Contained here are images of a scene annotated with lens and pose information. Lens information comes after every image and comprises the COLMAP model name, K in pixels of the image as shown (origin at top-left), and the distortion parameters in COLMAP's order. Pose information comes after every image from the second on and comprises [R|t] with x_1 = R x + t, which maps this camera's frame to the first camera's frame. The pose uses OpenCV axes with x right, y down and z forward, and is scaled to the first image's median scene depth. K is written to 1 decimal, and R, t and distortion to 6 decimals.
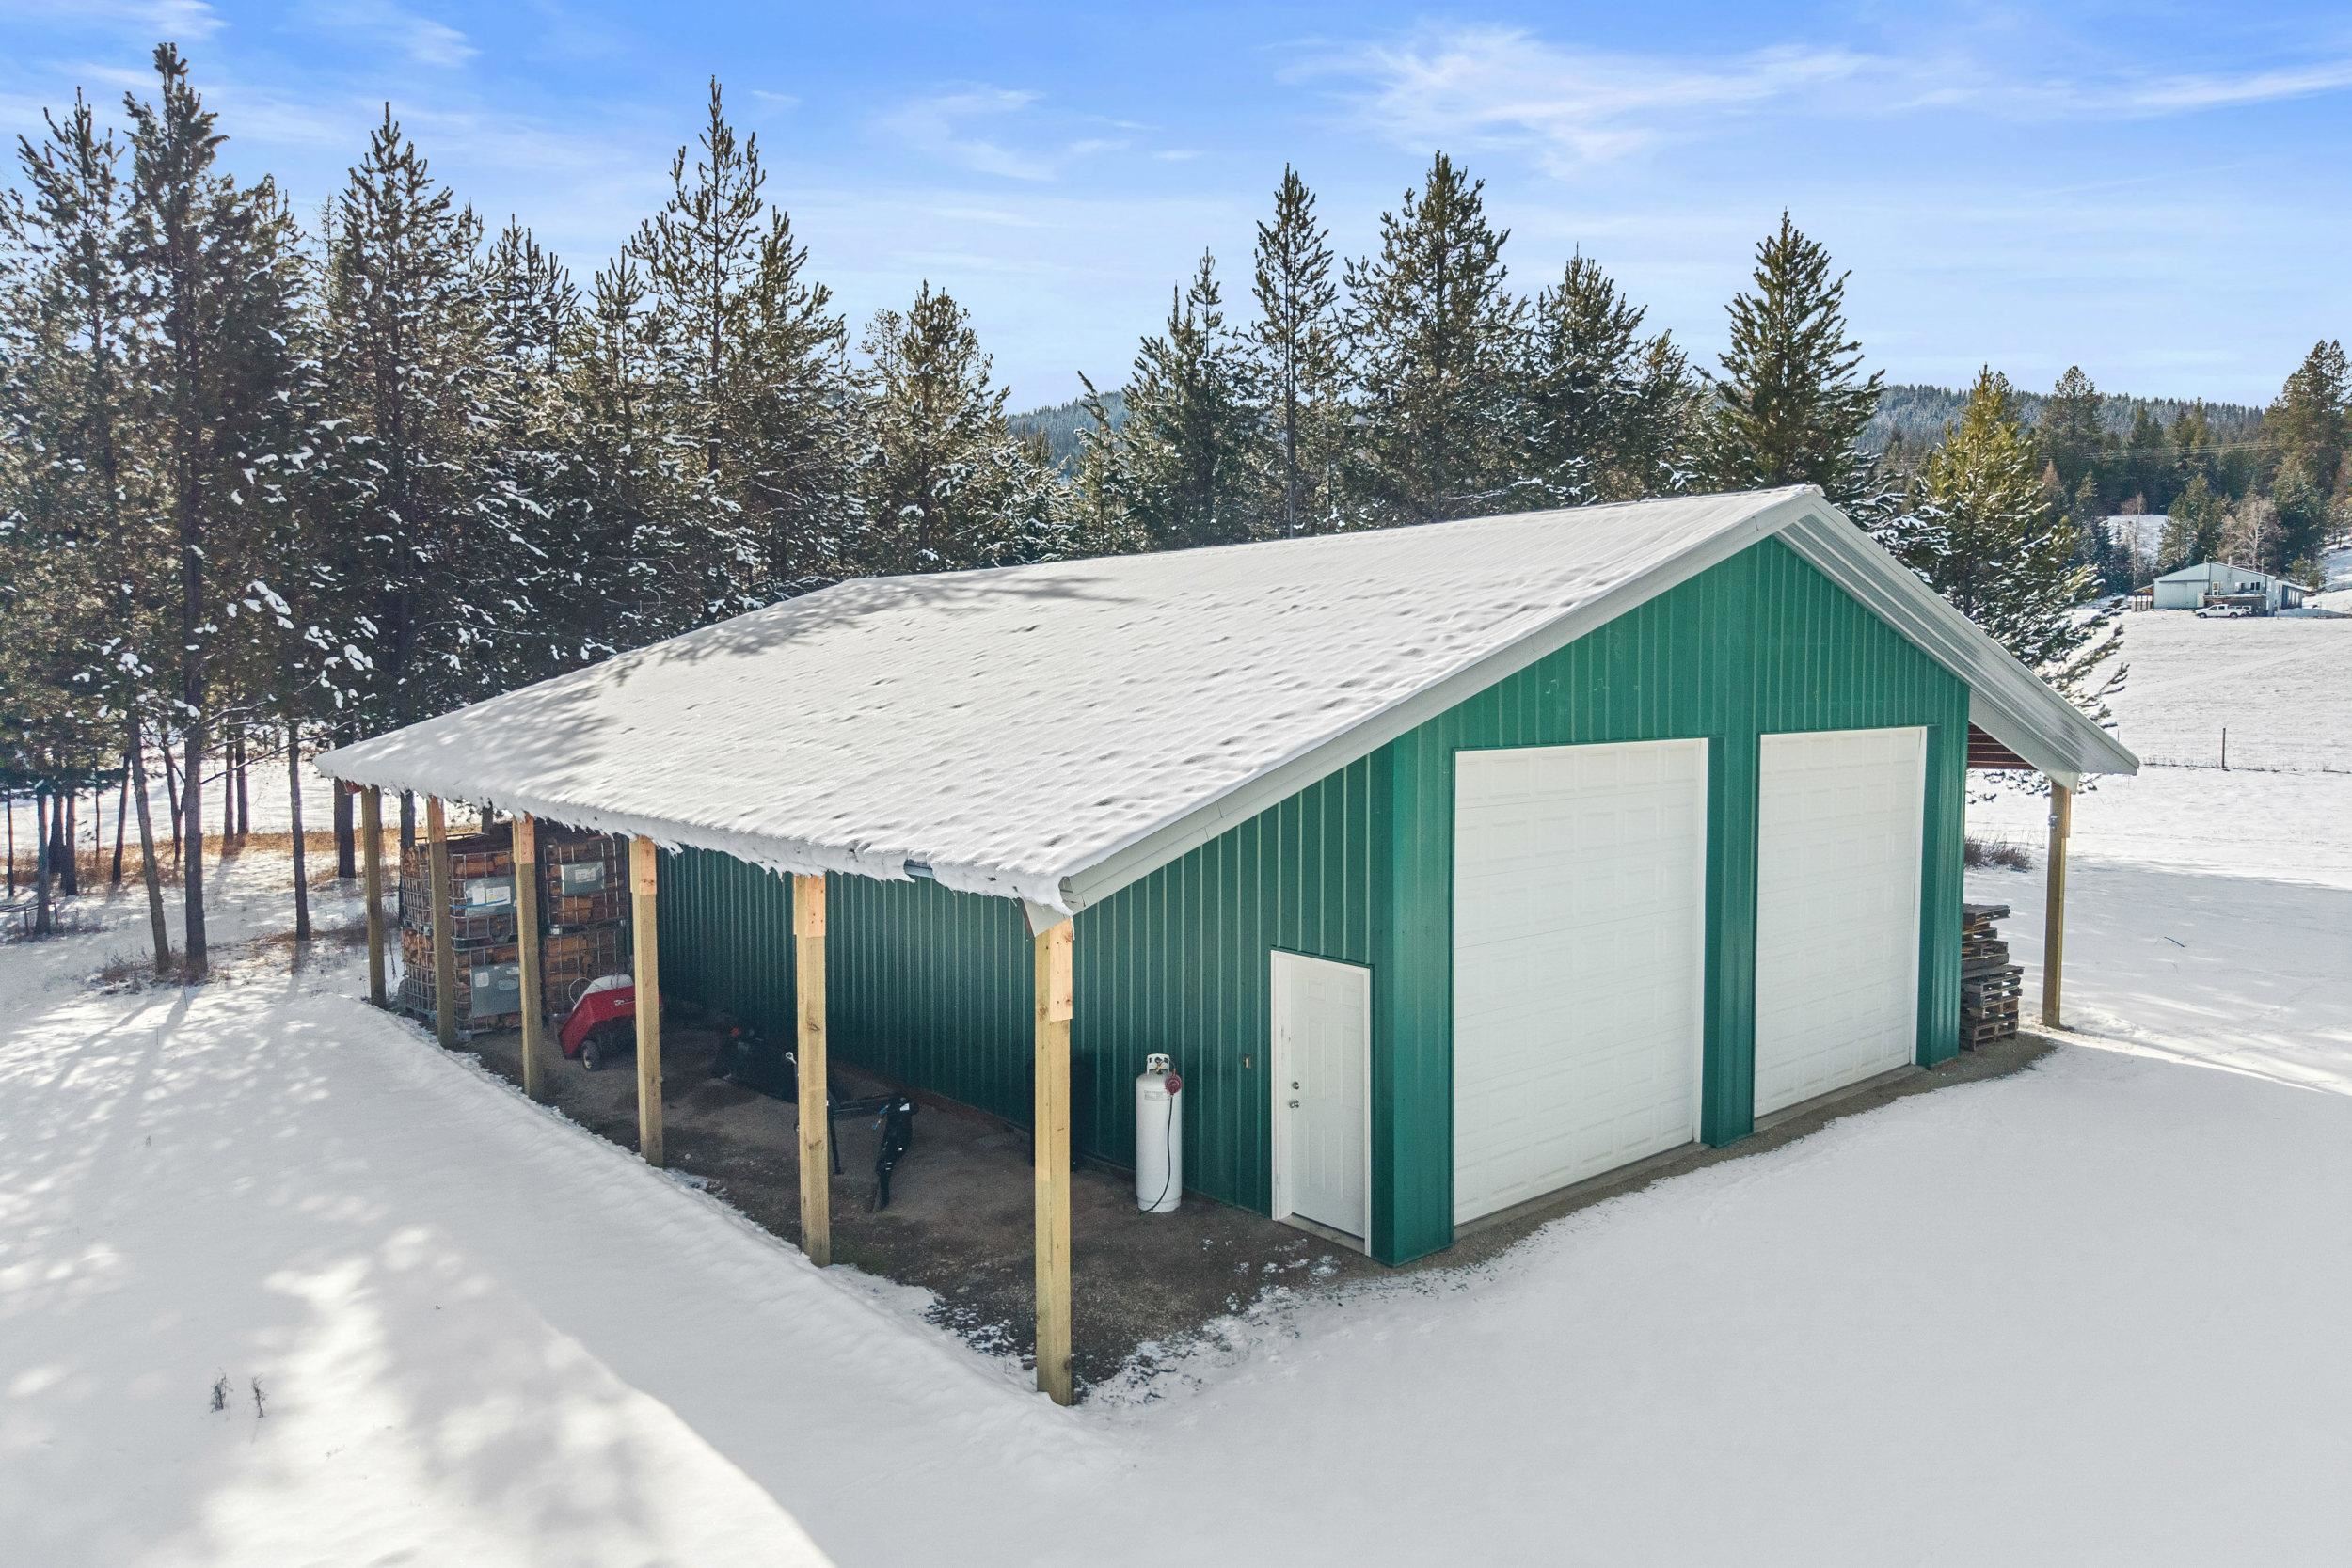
lens RADIAL K [[1585.2, 0, 1175.7], [0, 1585.2, 787.2], [0, 0, 1]] dist [0.016594, -0.007291]
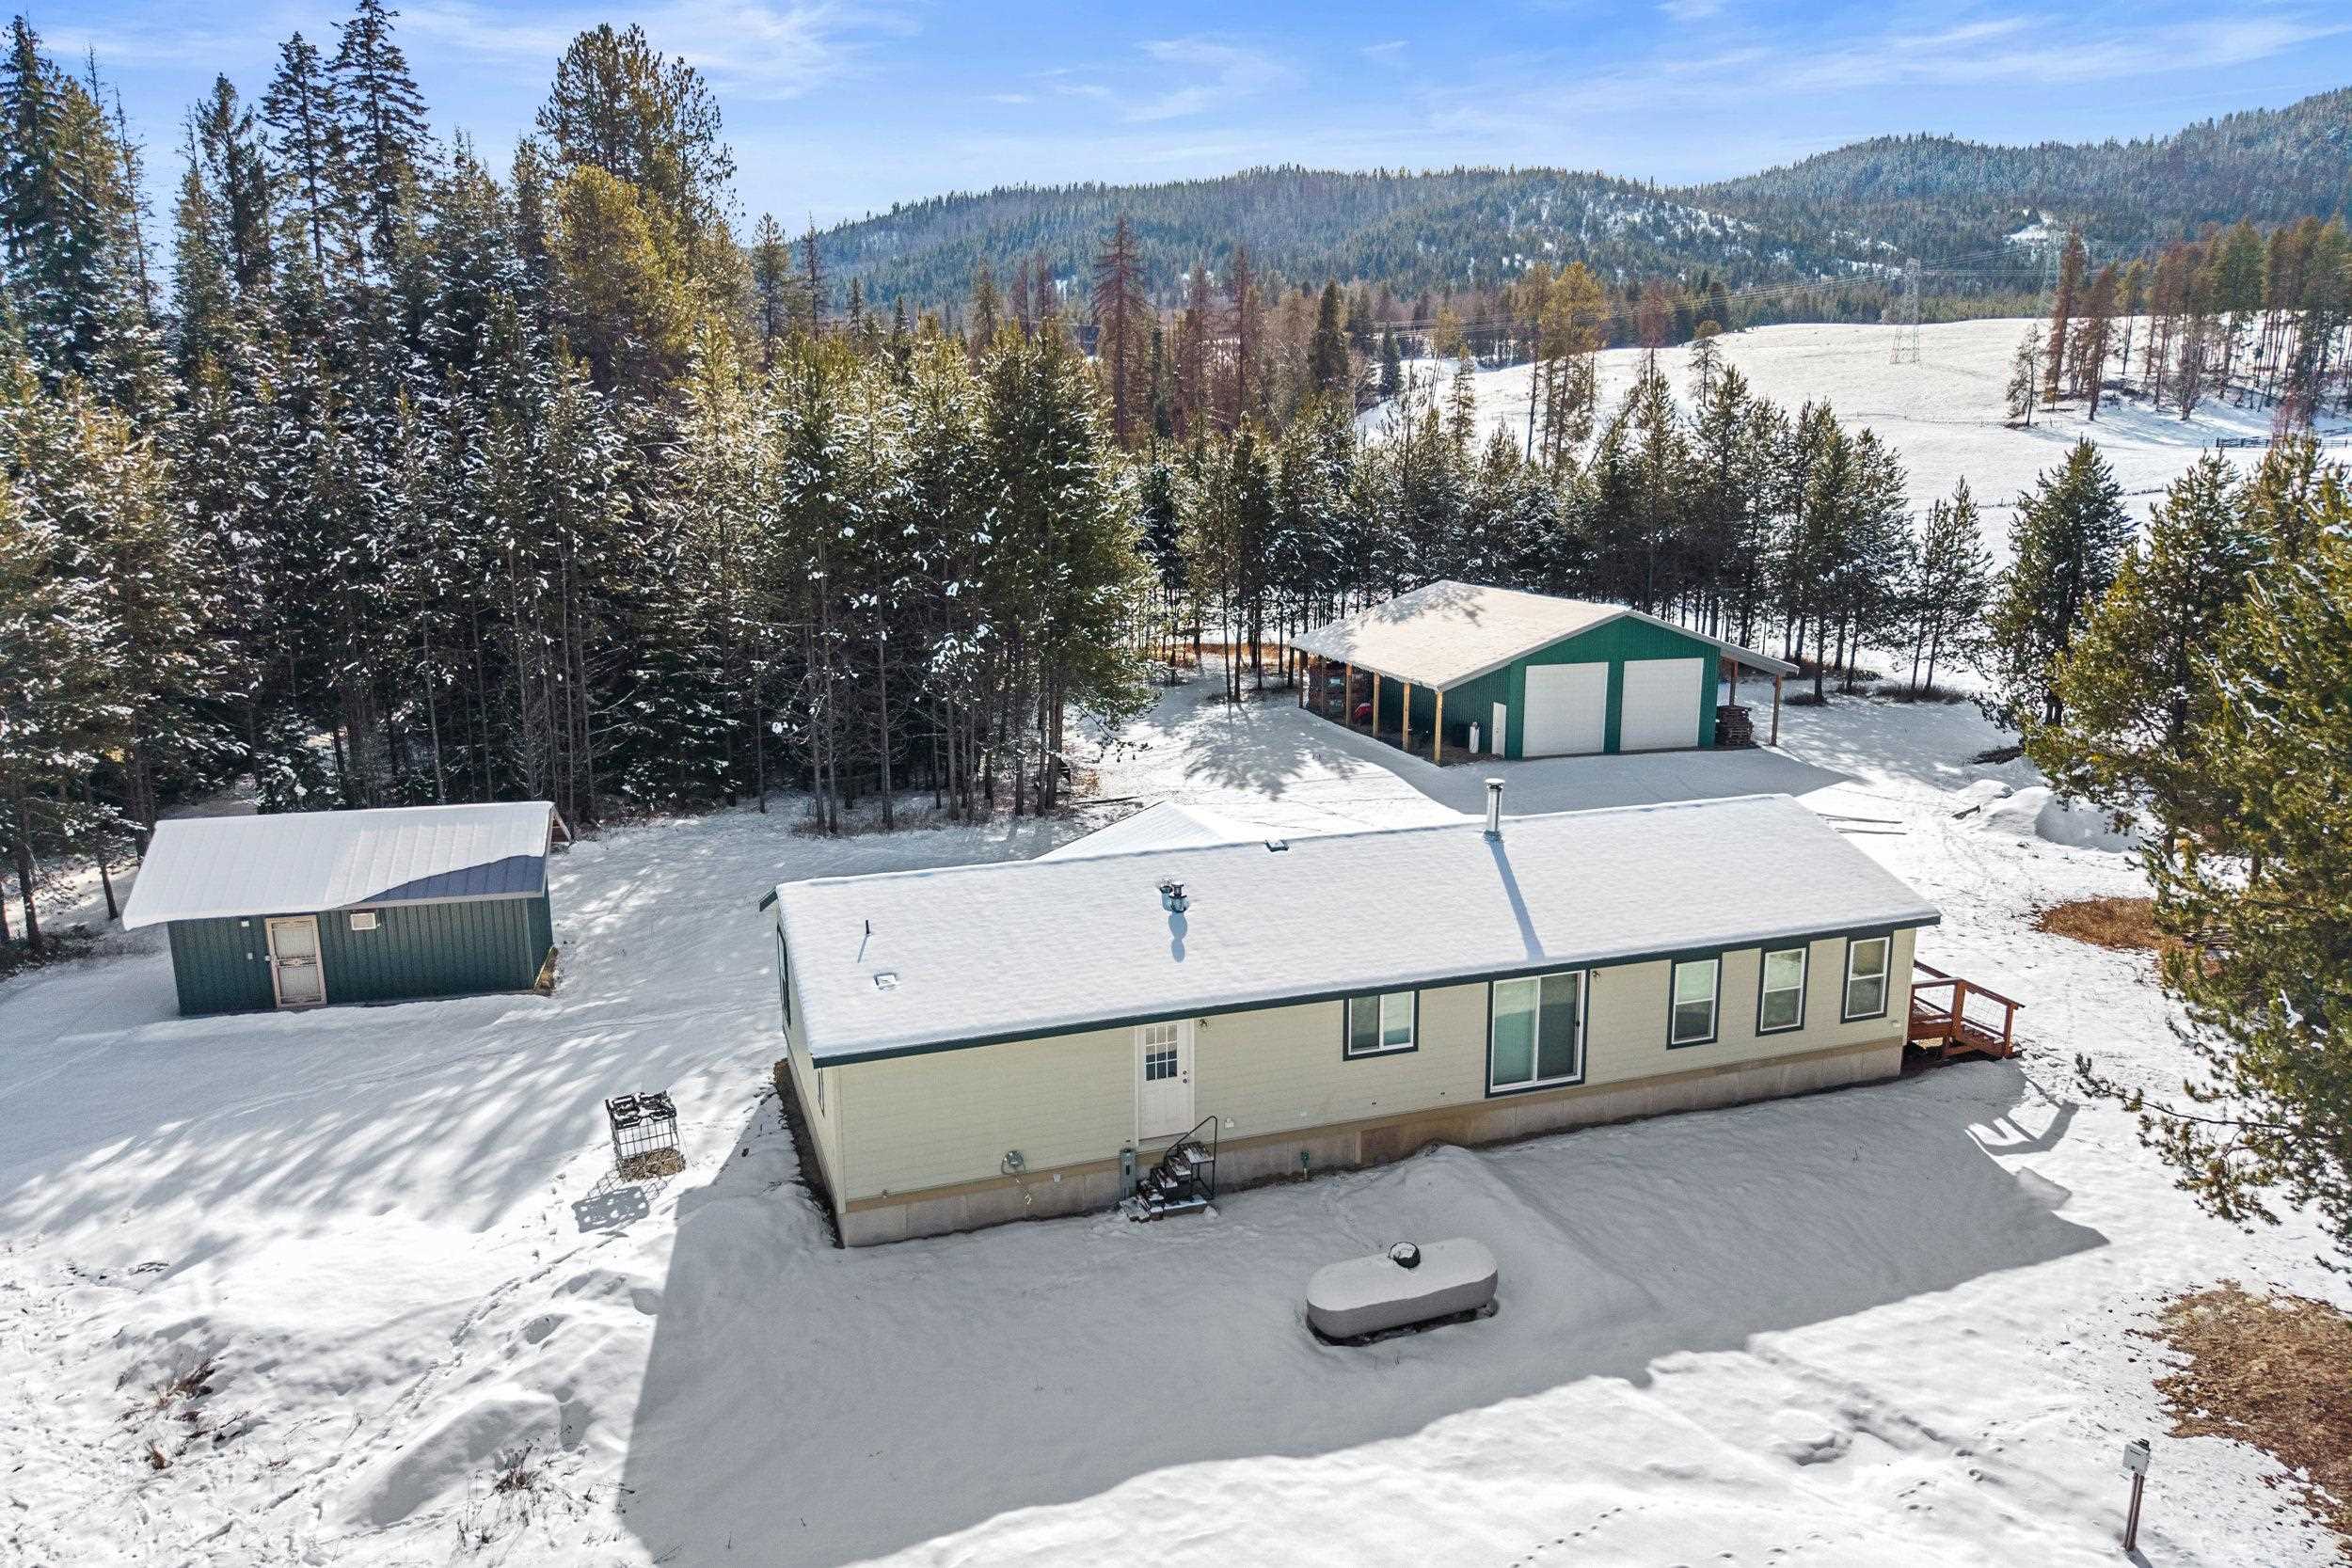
lens RADIAL K [[1585.2, 0, 1176.7], [0, 1585.2, 783.4], [0, 0, 1]] dist [0.016594, -0.007291]
pose [[0.910624, 0.081285, -0.405162, 1.023866], [-0.027984, 0.990342, 0.135789, -0.255453], [0.412287, -0.112315, 0.904105, -3.430407]]
